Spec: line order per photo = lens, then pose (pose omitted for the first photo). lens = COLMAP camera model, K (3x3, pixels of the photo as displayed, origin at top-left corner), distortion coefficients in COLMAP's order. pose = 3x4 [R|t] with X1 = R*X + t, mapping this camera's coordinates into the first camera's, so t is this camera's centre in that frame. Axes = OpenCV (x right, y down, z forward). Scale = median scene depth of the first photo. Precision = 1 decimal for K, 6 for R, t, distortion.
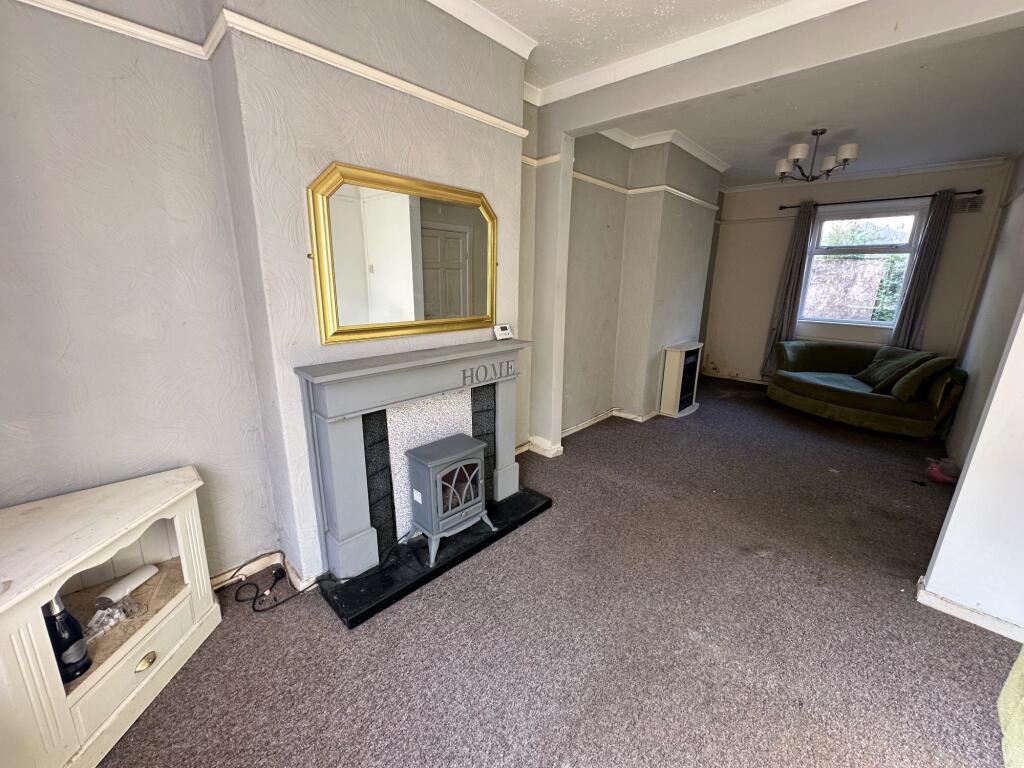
lens RADIAL K [[406.6, 0, 509.9], [0, 406.6, 381.1], [0, 0, 1]] dist [-0.004377, 0.000435]
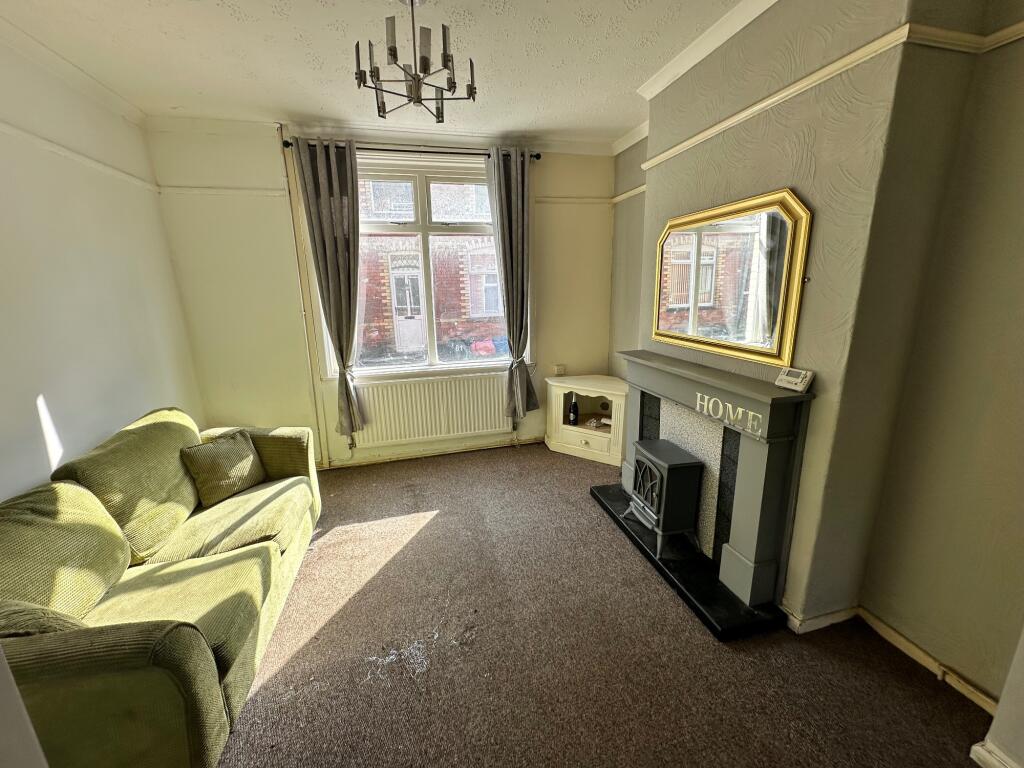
lens RADIAL K [[406.6, 0, 508.6], [0, 406.6, 383.2], [0, 0, 1]] dist [-0.004377, 0.000435]
pose [[-0.538985, 0.192475, -0.820030, 0.528156], [-0.195125, 0.918529, 0.343846, -0.169551], [0.819403, 0.345336, -0.457517, 0.612938]]
